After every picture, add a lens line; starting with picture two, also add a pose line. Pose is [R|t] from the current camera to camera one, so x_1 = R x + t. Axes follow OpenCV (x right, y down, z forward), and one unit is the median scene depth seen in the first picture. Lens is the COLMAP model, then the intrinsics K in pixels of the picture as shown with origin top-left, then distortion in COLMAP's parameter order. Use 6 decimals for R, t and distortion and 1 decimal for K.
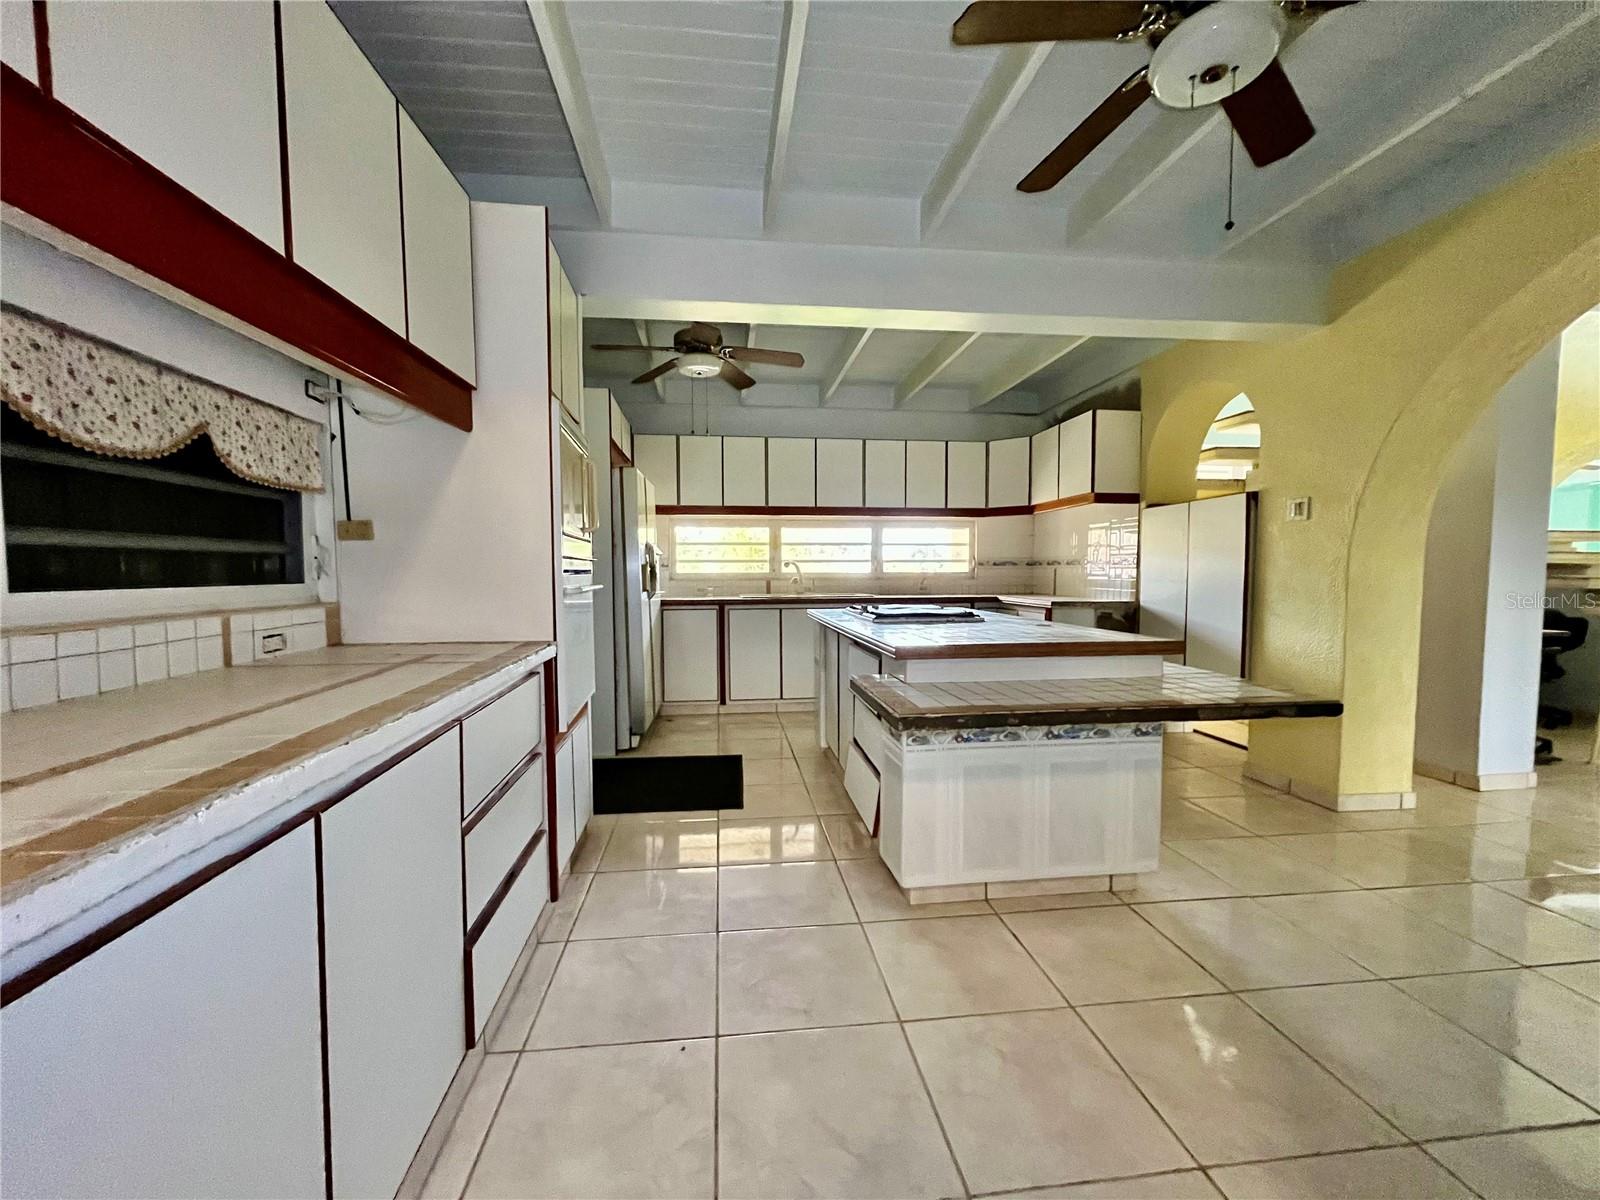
lens RADIAL K [[645.4, 0, 796.1], [0, 645.4, 605.7], [0, 0, 1]] dist [-0.002751, 0.000583]
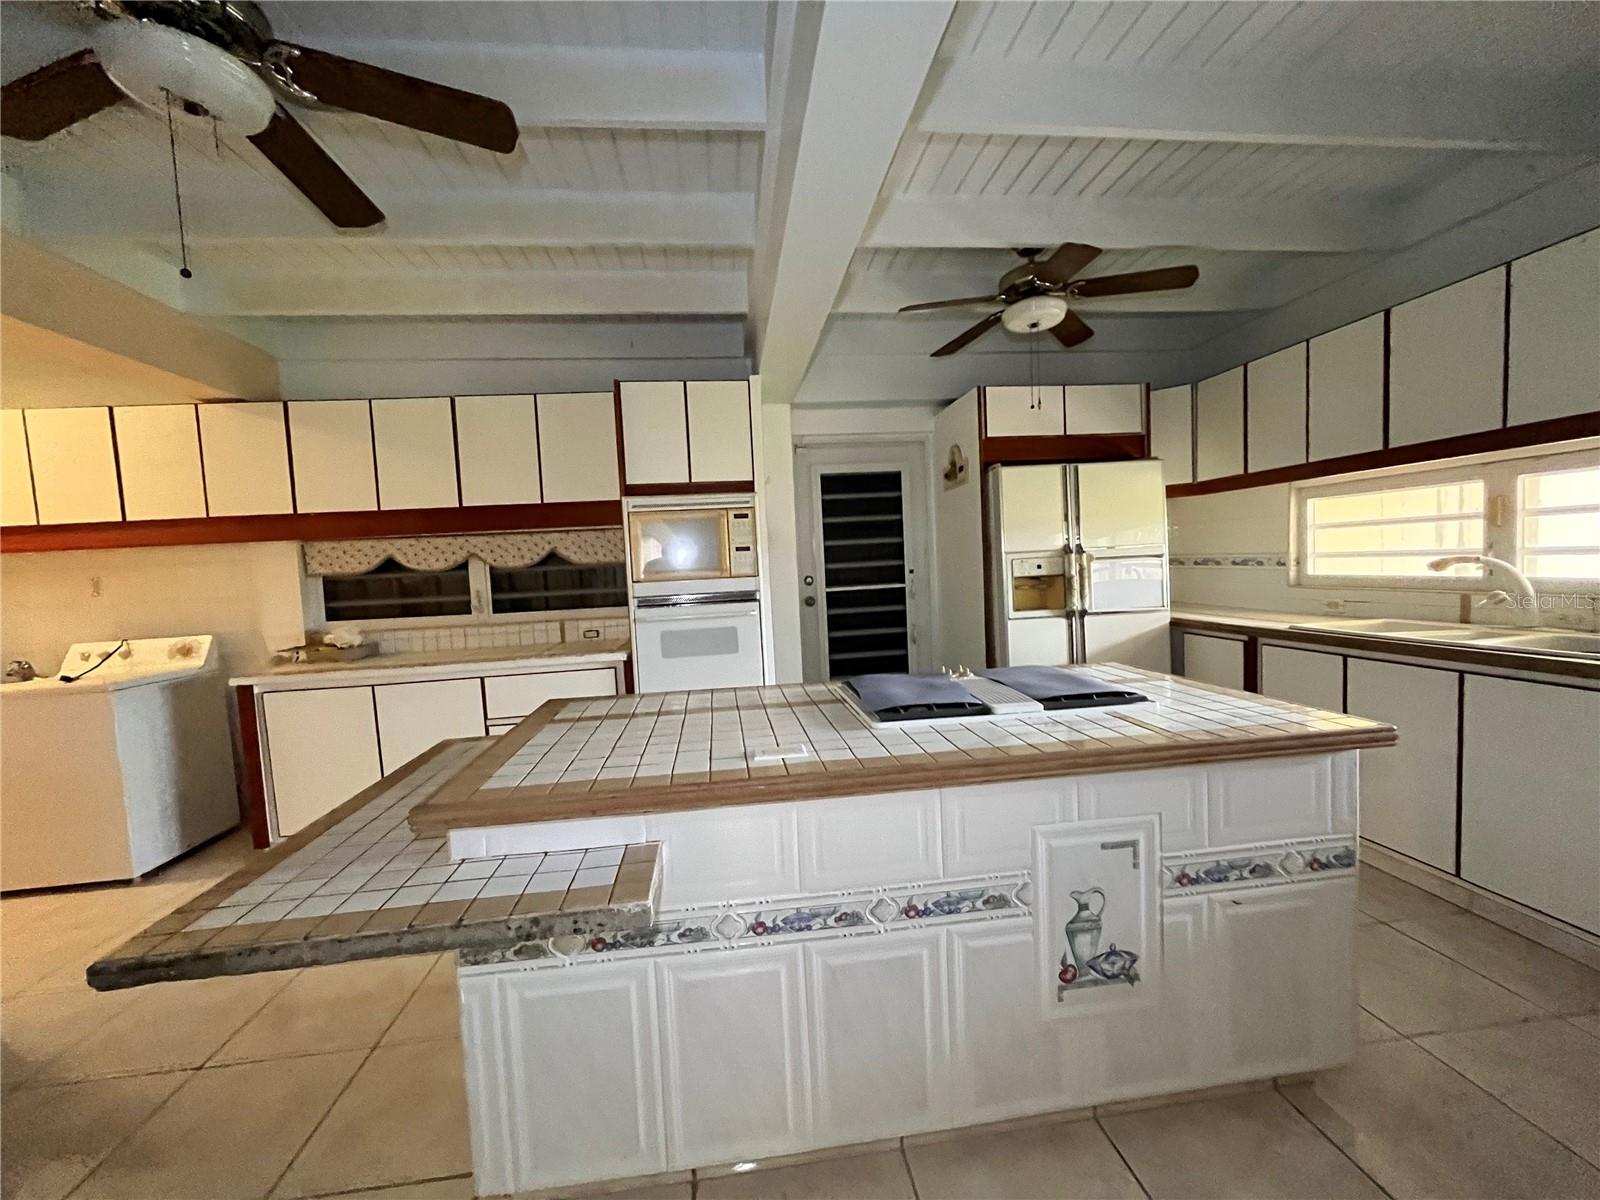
lens RADIAL K [[645.4, 0, 795.5], [0, 645.4, 603.7], [0, 0, 1]] dist [-0.002751, 0.000583]
pose [[-0.001483, 0.063164, -0.998002, 0.501924], [-0.006428, 0.997982, 0.063172, -0.067937], [0.999978, 0.006509, -0.001074, 0.587197]]
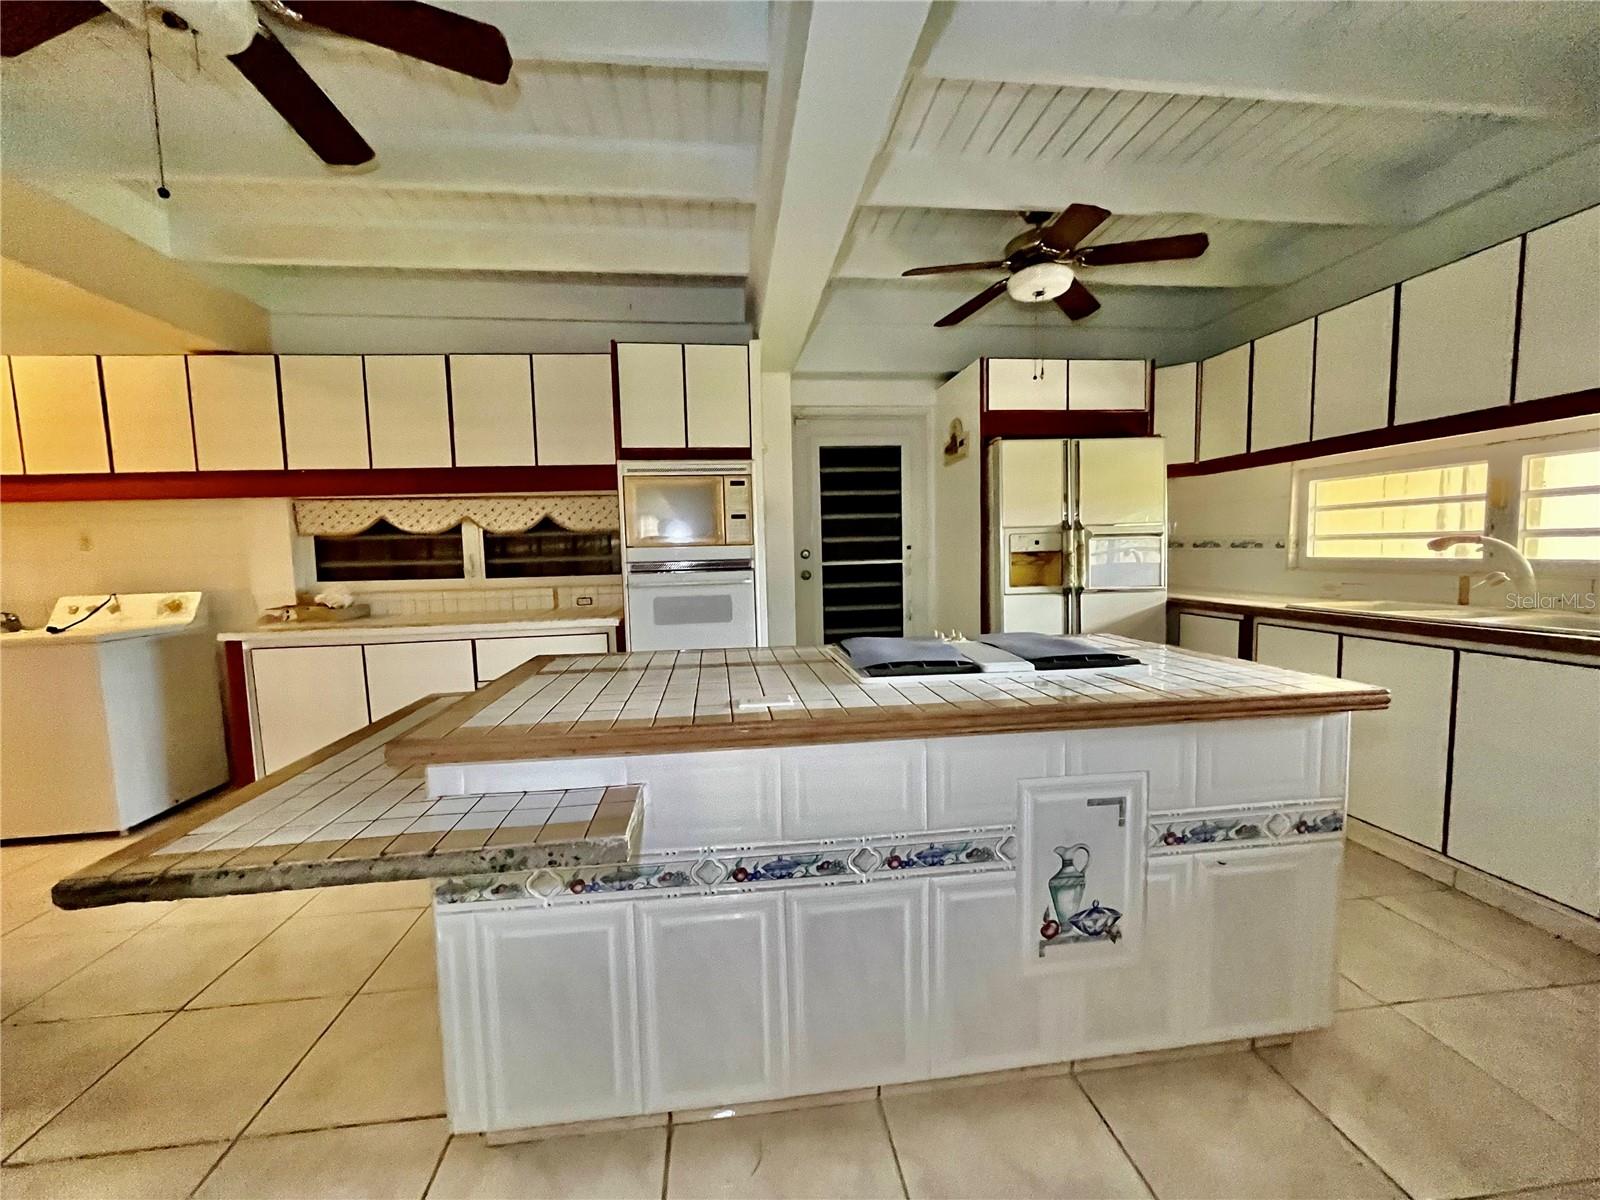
lens RADIAL K [[645.4, 0, 795.5], [0, 645.4, 603.3], [0, 0, 1]] dist [-0.002751, 0.000583]
pose [[-0.001083, 0.085443, -0.996342, 0.498347], [-0.029958, 0.995893, 0.085437, -0.051630], [0.999551, 0.029941, 0.001481, 0.591669]]
